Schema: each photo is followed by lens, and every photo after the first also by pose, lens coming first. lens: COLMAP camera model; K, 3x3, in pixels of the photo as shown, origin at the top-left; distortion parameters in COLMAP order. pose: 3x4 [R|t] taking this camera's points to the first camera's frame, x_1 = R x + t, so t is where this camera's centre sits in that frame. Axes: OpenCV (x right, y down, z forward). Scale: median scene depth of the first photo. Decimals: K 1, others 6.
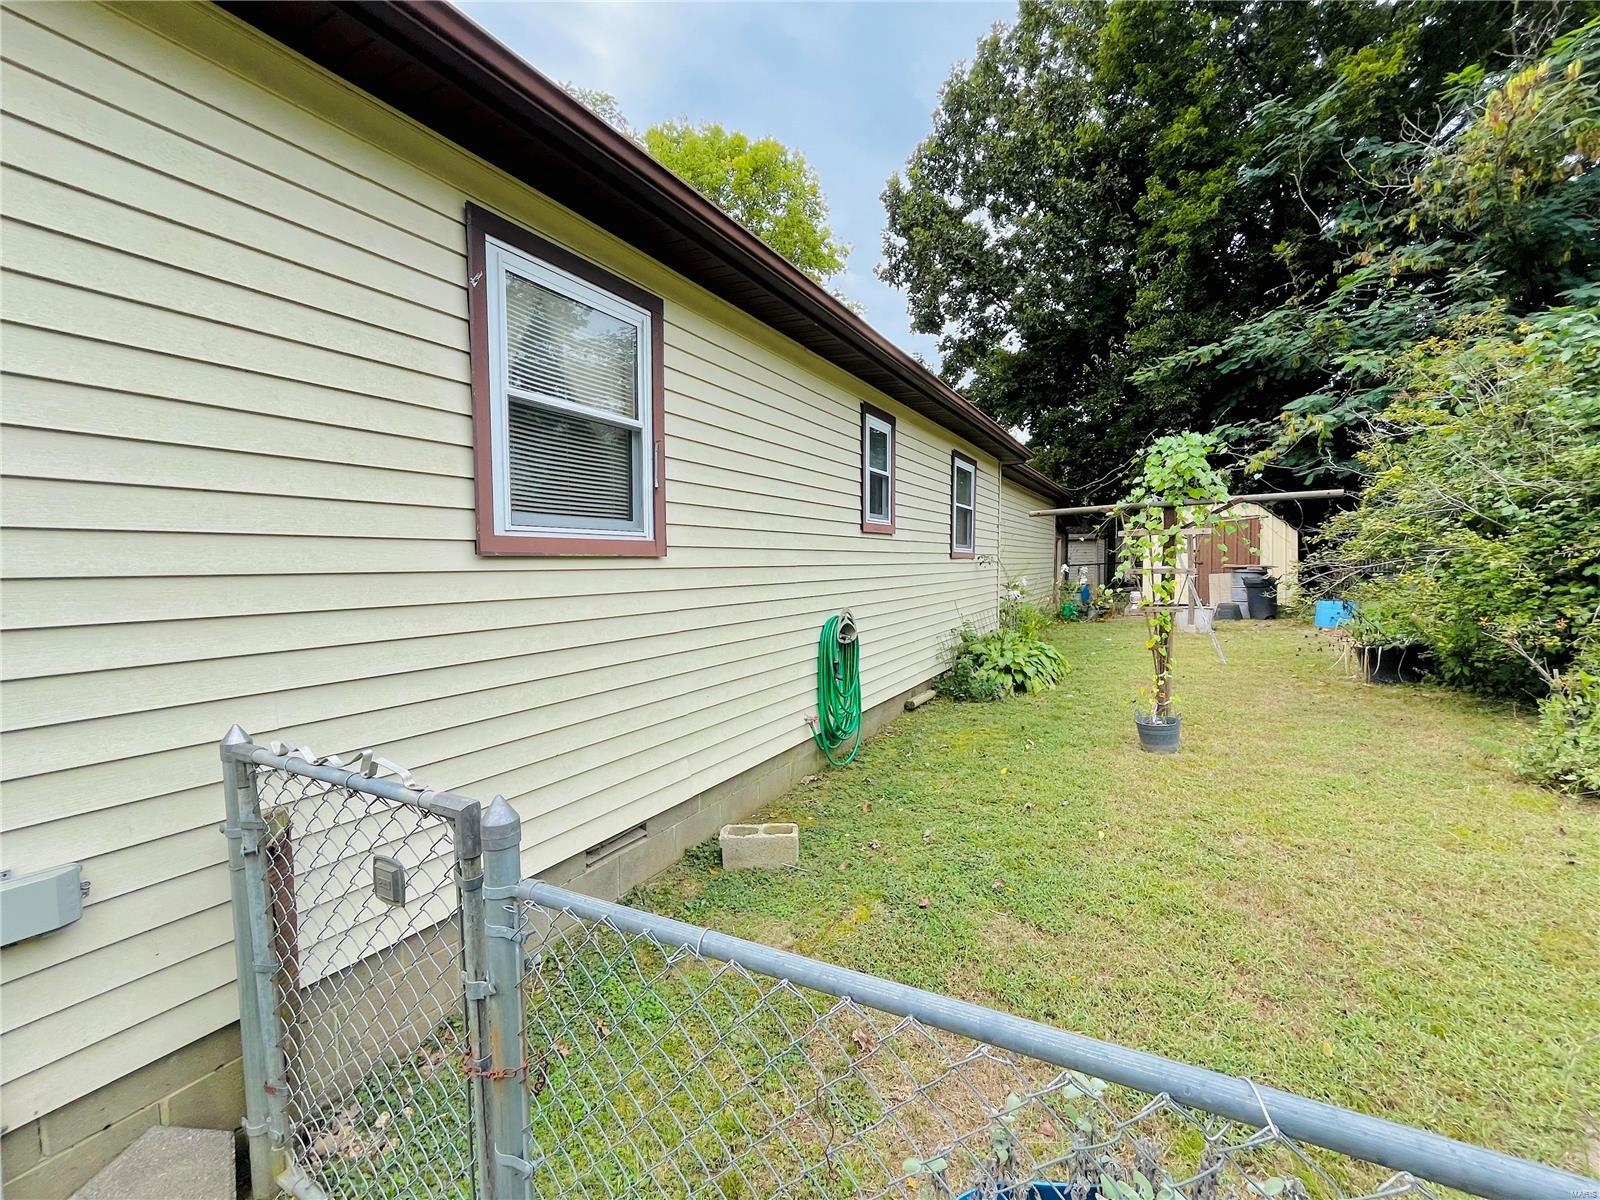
lens RADIAL K [[655.6, 0, 798.9], [0, 655.6, 599.1], [0, 0, 1]] dist [-0.002955, 0.000148]
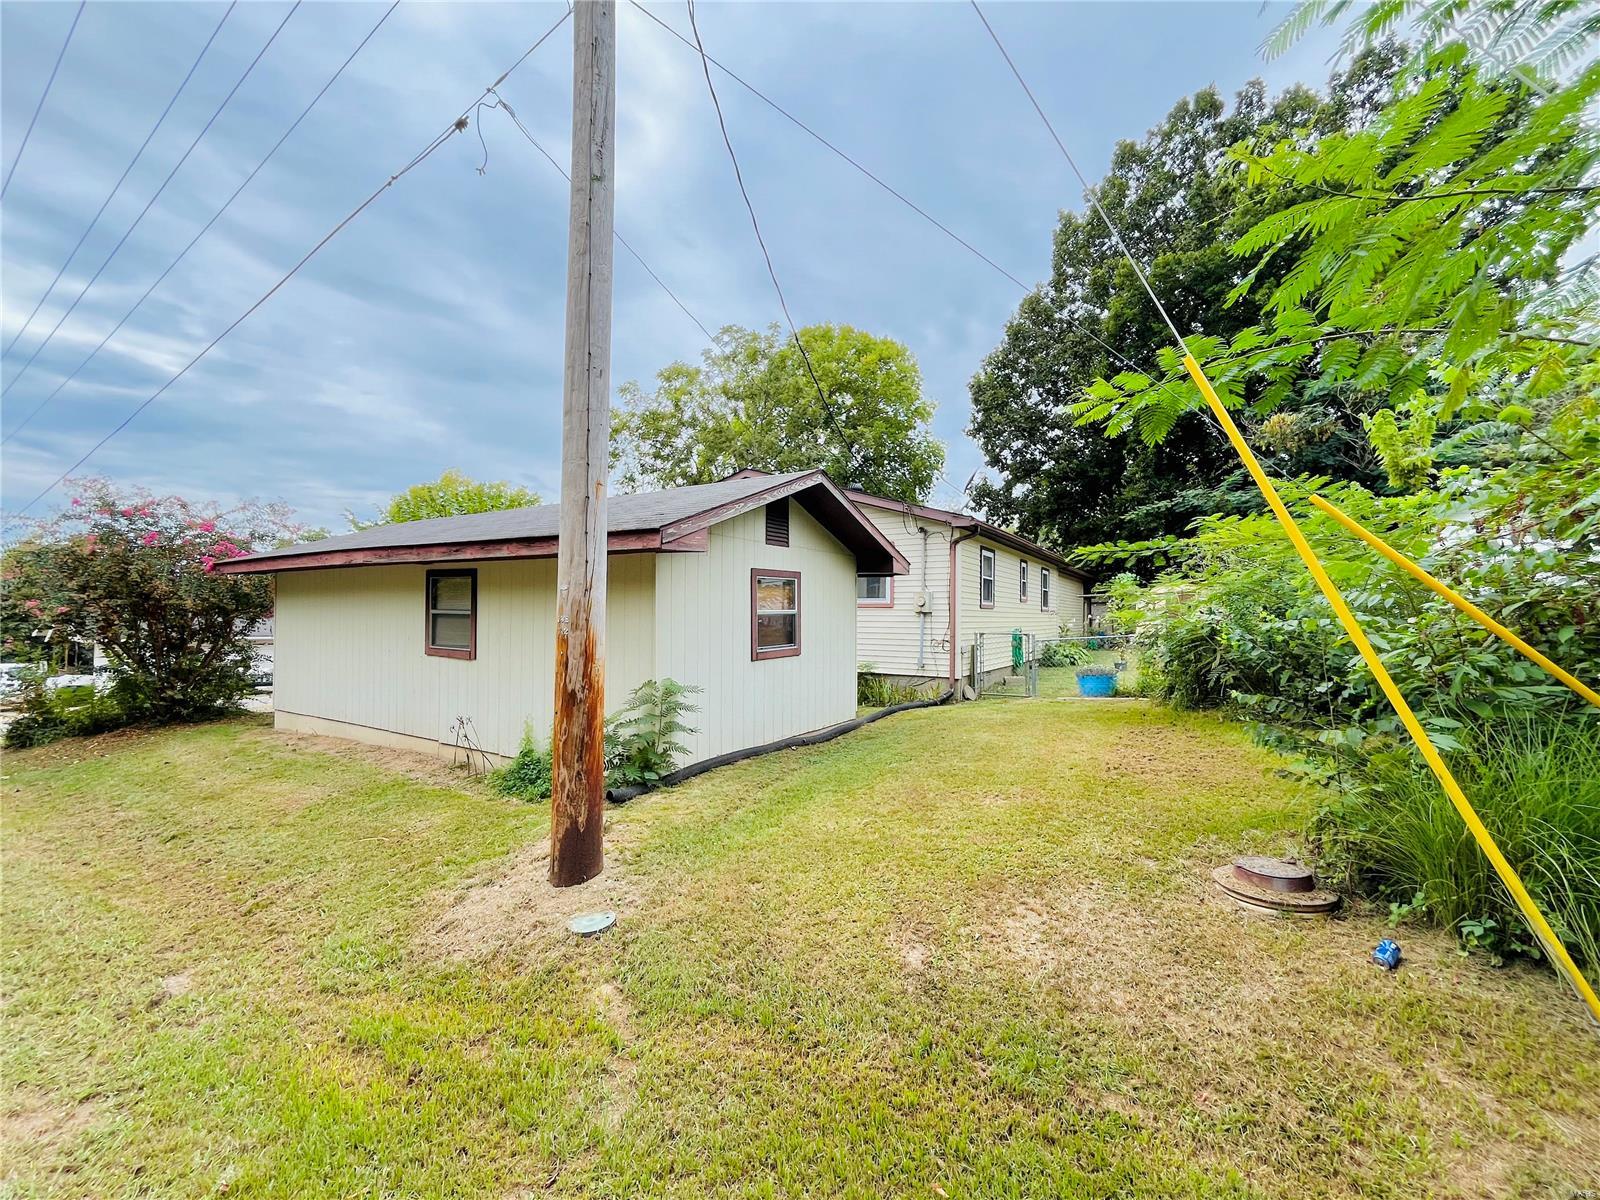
lens RADIAL K [[655.6, 0, 800.8], [0, 655.6, 599.6], [0, 0, 1]] dist [-0.002955, 0.000148]
pose [[0.999412, 0.010918, -0.032489, -0.888397], [-0.013625, 0.996346, -0.084310, 0.167890], [0.031450, 0.084704, 0.995910, -2.216139]]
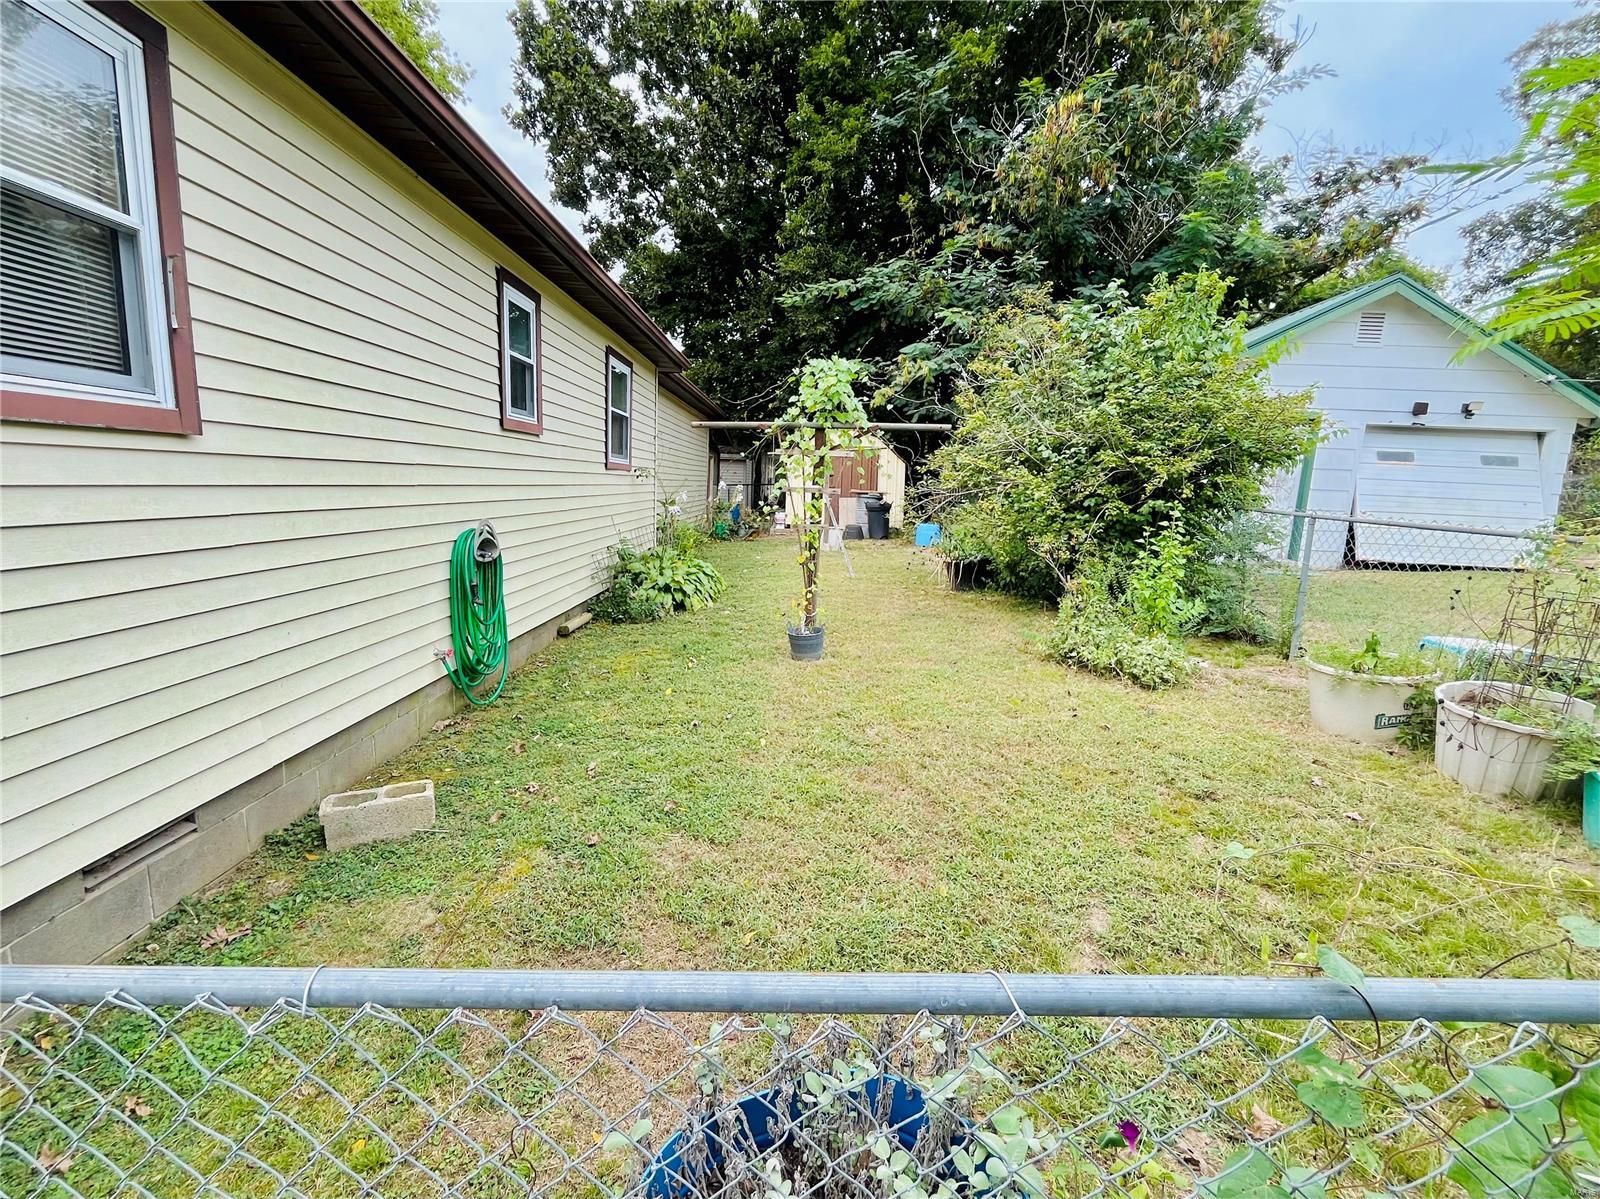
lens RADIAL K [[685.7, 0, 795.7], [0, 685.7, 600.7], [0, 0, 1]] dist [-0.002571, 0.000091]
pose [[0.874592, -0.037311, 0.483422, -0.007420], [-0.020951, 0.993195, 0.114561, 0.007888], [-0.484407, -0.110322, 0.867859, 0.038221]]
